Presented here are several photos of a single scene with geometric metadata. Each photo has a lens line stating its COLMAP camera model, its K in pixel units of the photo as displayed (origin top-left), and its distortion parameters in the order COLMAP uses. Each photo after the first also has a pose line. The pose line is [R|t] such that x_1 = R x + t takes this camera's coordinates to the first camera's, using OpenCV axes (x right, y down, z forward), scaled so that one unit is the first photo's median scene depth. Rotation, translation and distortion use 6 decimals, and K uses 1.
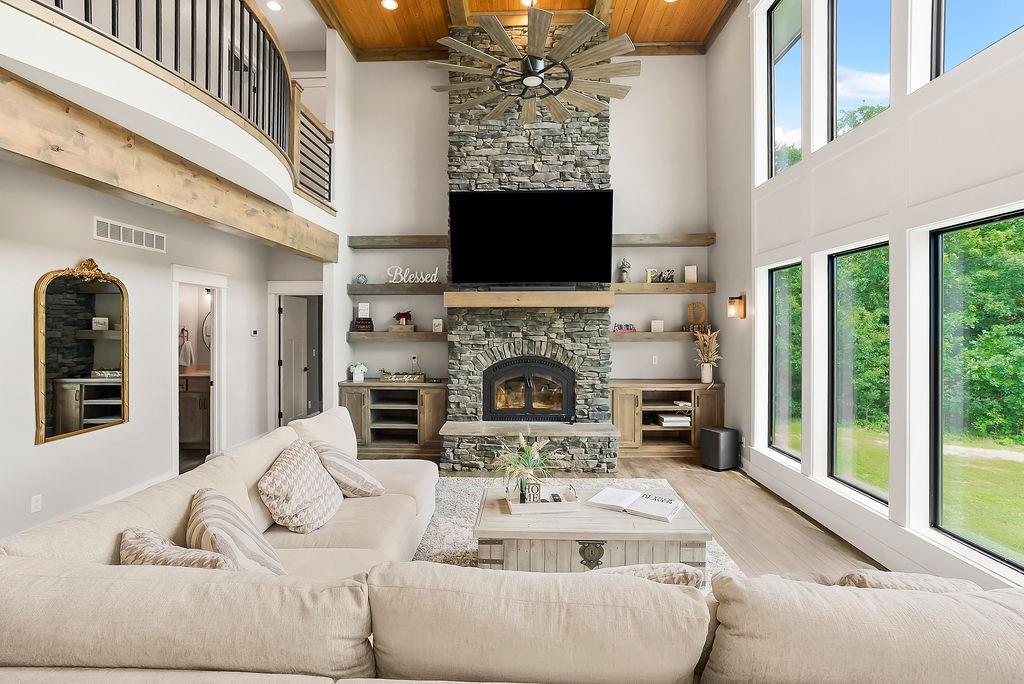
lens RADIAL K [[478.2, 0, 513.8], [0, 478.2, 320.9], [0, 0, 1]] dist [-0.042880, 0.019287]
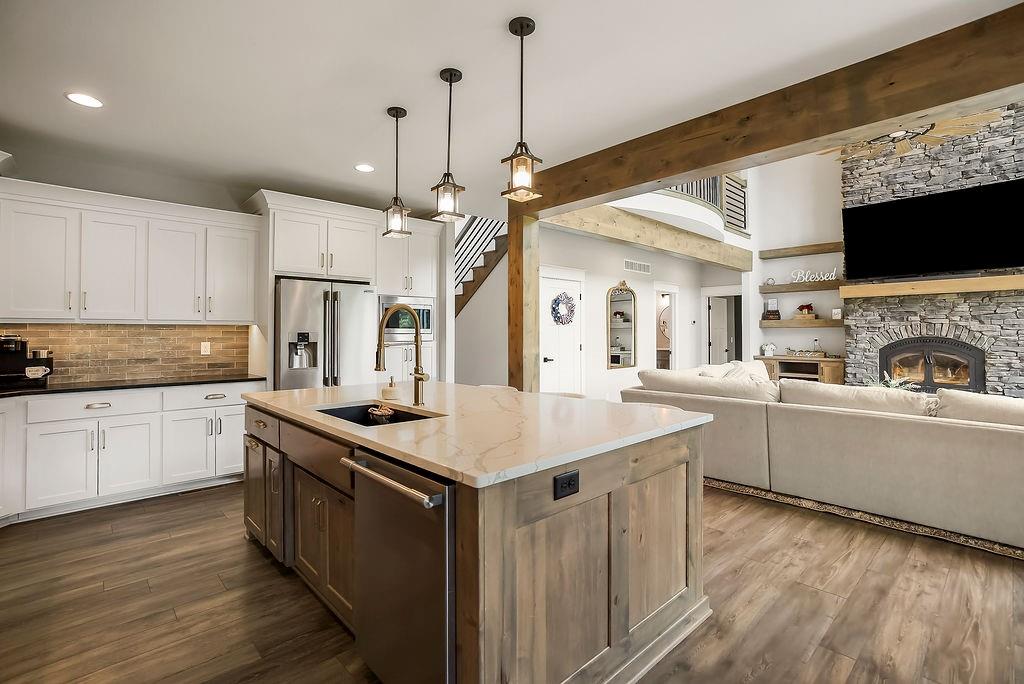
lens RADIAL K [[478.2, 0, 501.4], [0, 478.2, 323.5], [0, 0, 1]] dist [-0.042880, 0.019287]
pose [[0.682649, -0.015504, -0.730582, 0.153392], [0.004471, 0.999845, -0.017041, 0.056523], [0.730732, 0.008366, 0.682613, -0.528526]]
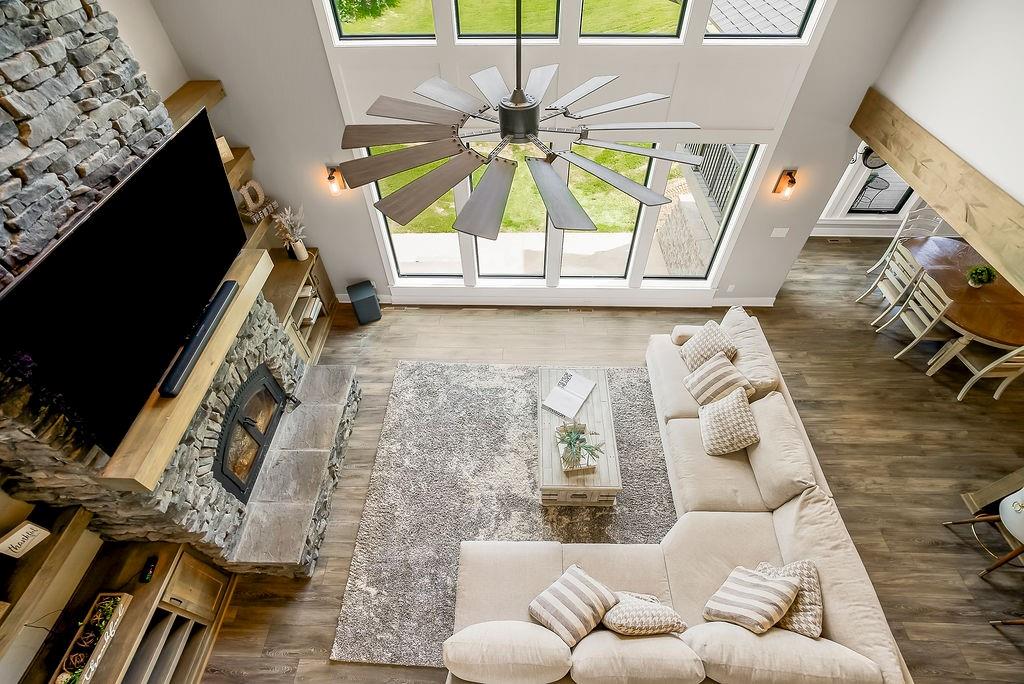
lens RADIAL K [[478.2, 0, 512.0], [0, 478.2, 333.3], [0, 0, 1]] dist [-0.042880, 0.019287]
pose [[0.004817, -0.747546, 0.664193, -0.332238], [0.004174, 0.664210, 0.747535, -0.479878], [-0.999980, -0.000829, 0.006320, 0.604223]]
